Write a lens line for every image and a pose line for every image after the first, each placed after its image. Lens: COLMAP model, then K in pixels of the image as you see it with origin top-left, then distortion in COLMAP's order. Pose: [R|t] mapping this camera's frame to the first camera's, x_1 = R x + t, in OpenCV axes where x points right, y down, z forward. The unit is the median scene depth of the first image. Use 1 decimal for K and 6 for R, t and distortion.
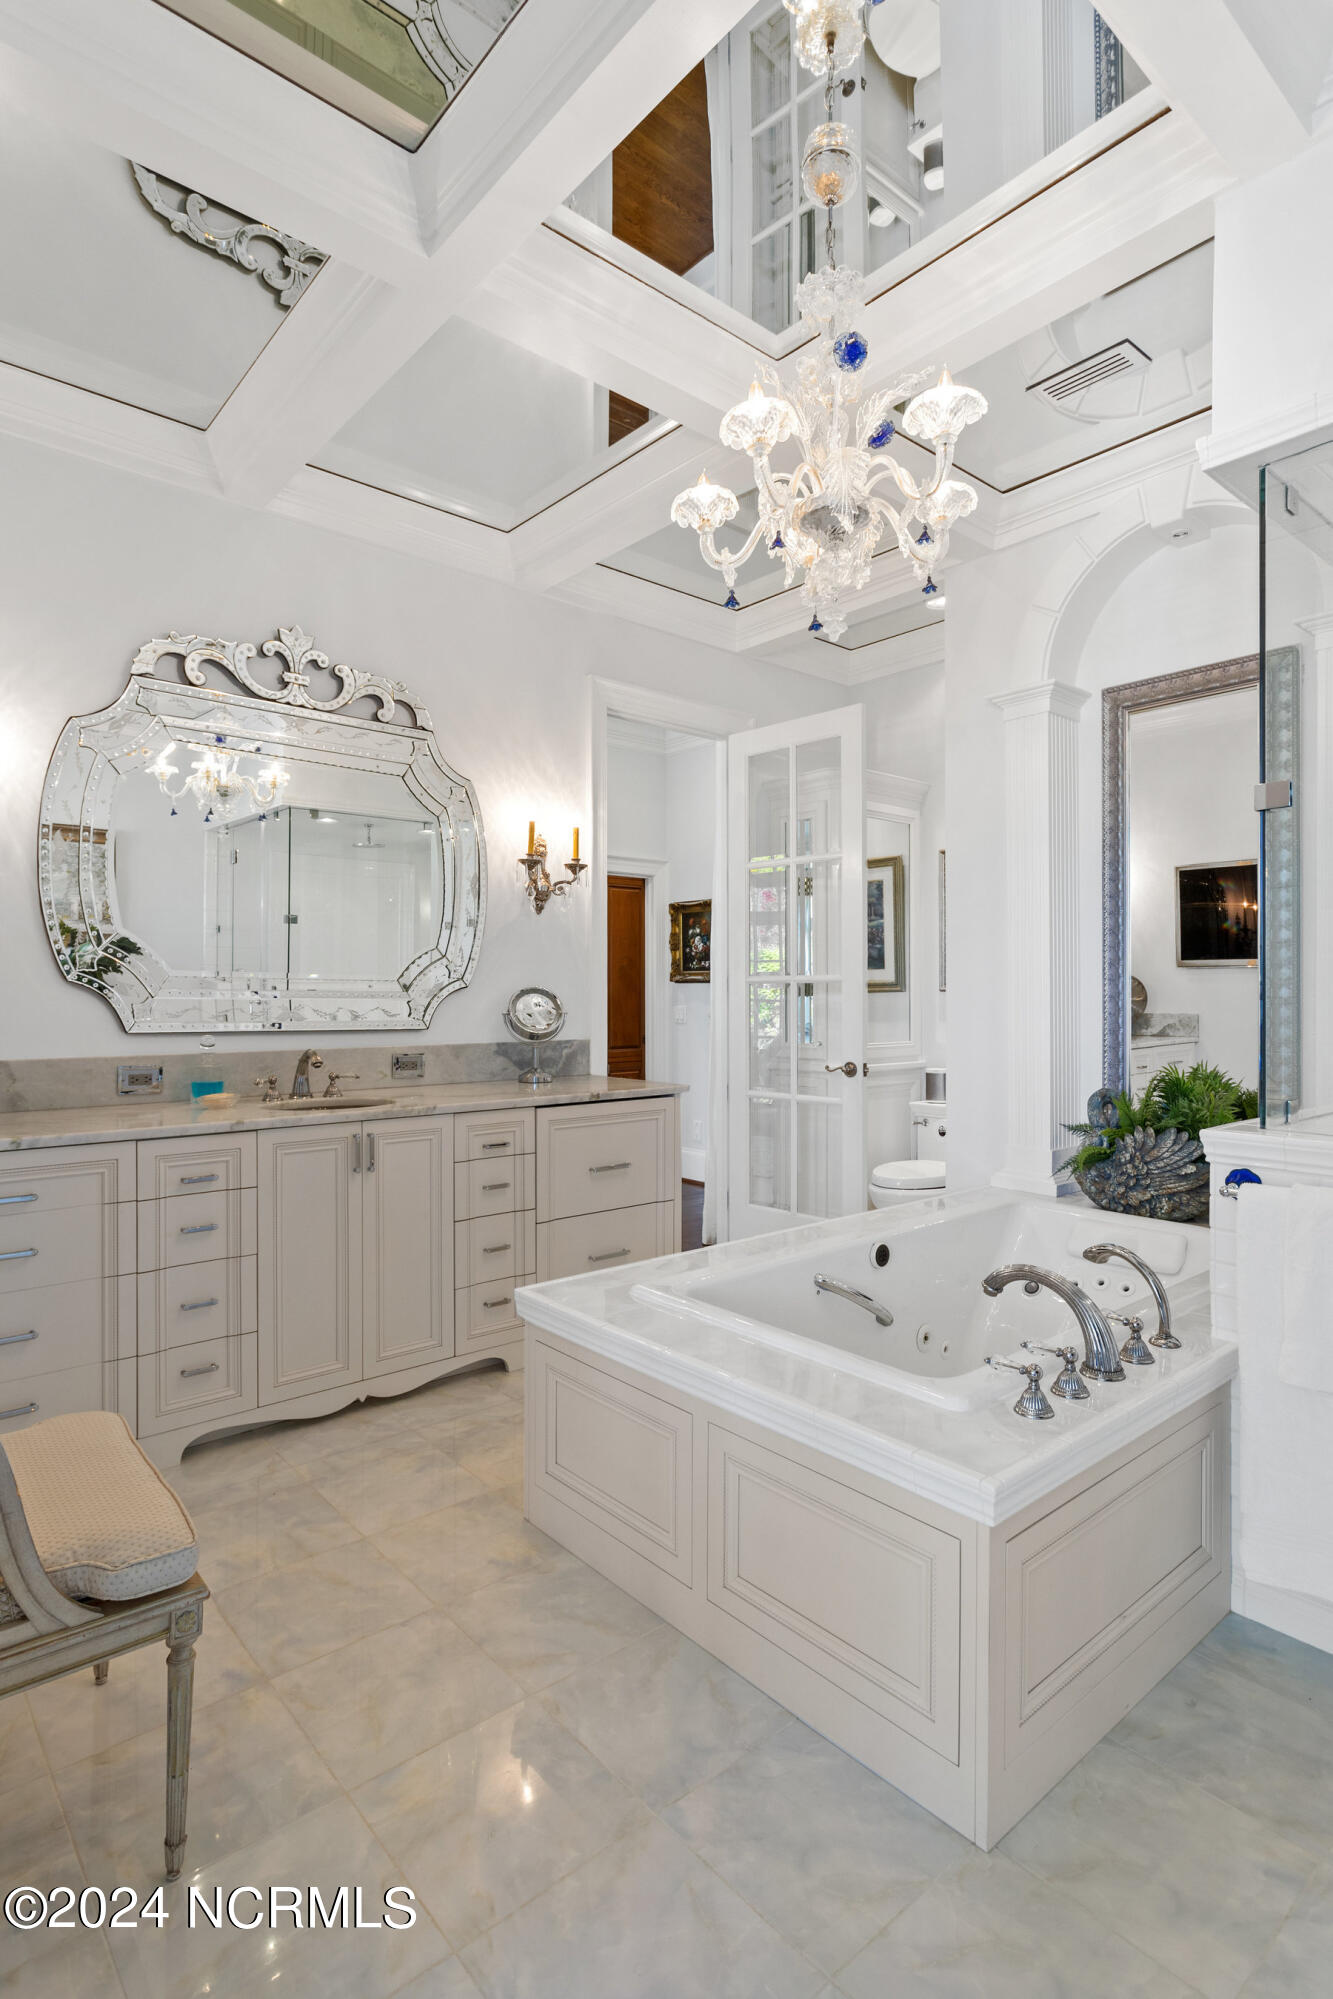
lens RADIAL K [[1022.3, 0, 668.4], [0, 1022.3, 993.4], [0, 0, 1]] dist [-0.000691, -0.000022]
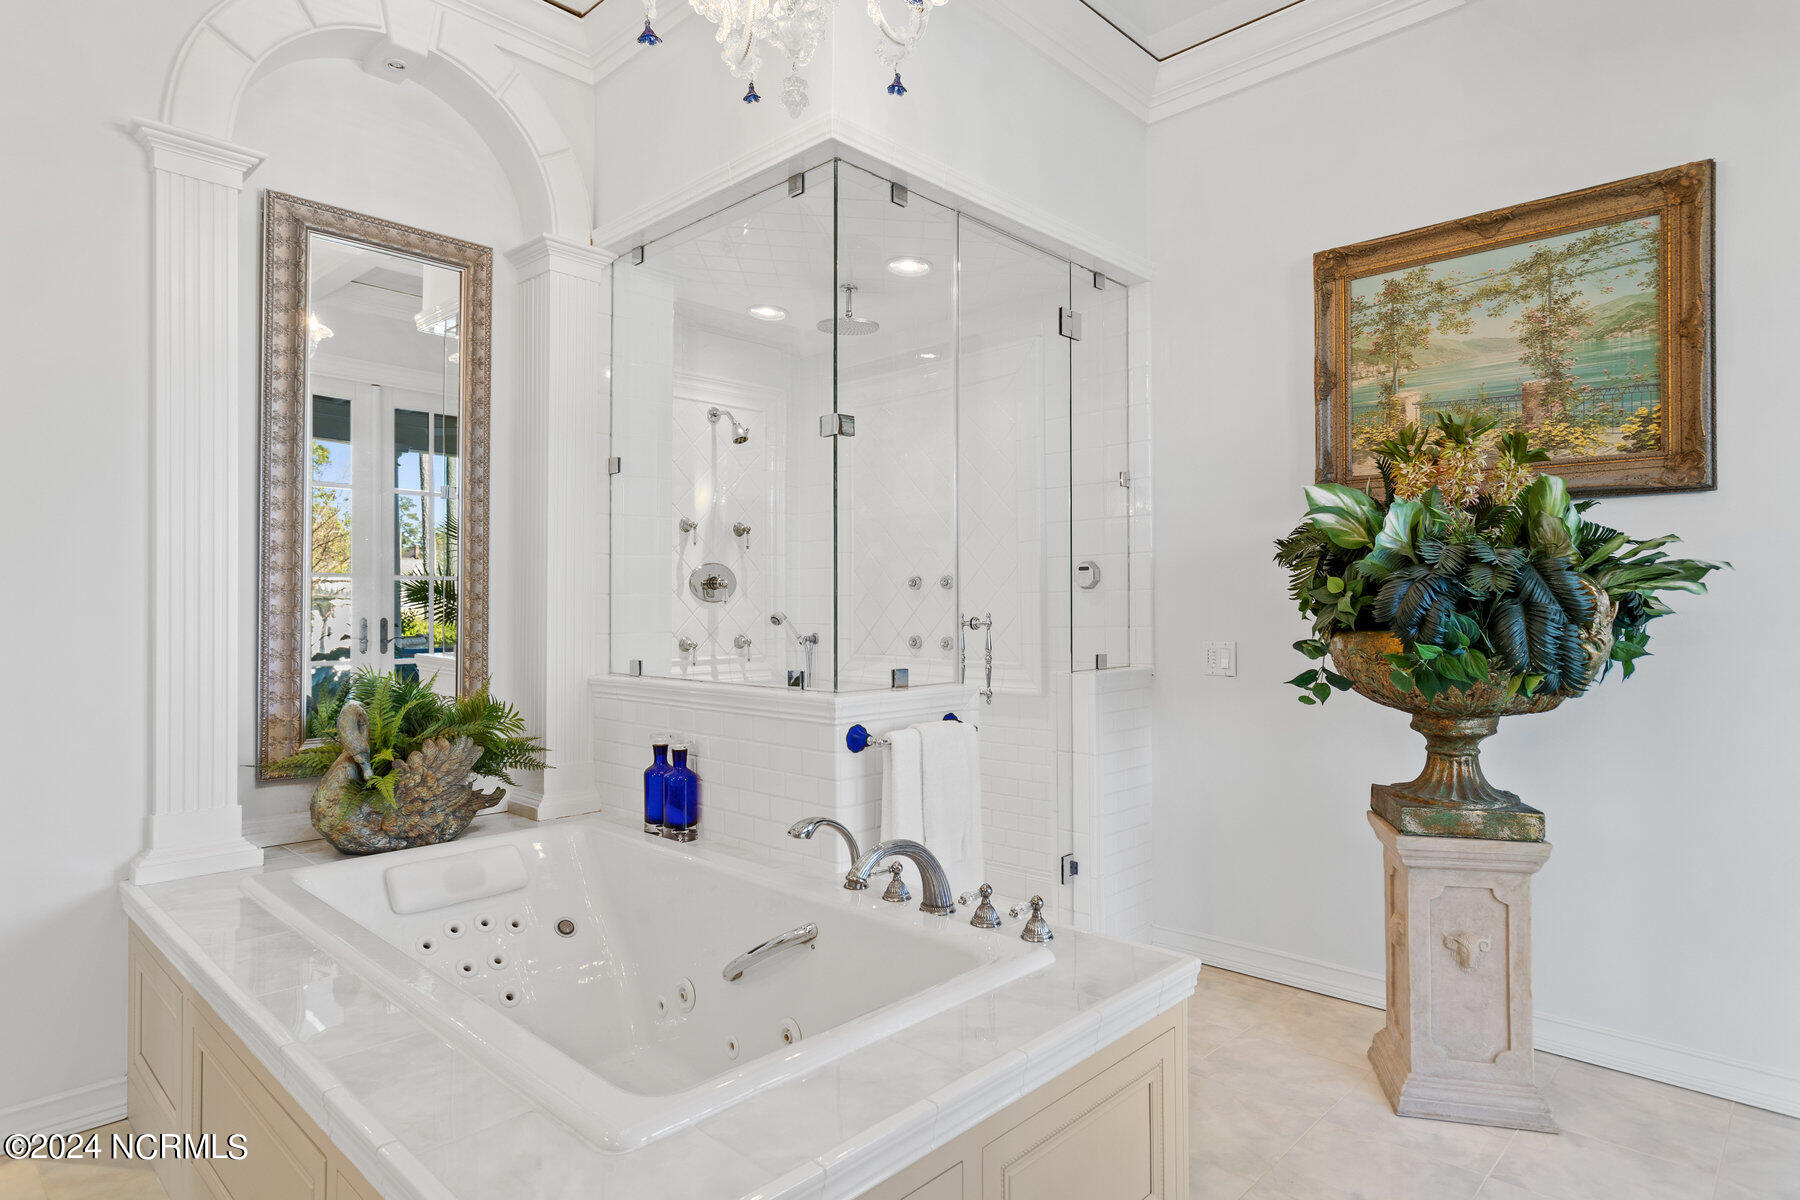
lens RADIAL K [[979.0, 0, 902.1], [0, 979.0, 597.0], [0, 0, 1]] dist [0.002852, -0.000114]
pose [[-0.108177, 0.010728, 0.994074, -0.406338], [0.002800, 0.999941, -0.010487, 0.019261], [-0.994128, 0.001649, -0.108201, 0.697859]]
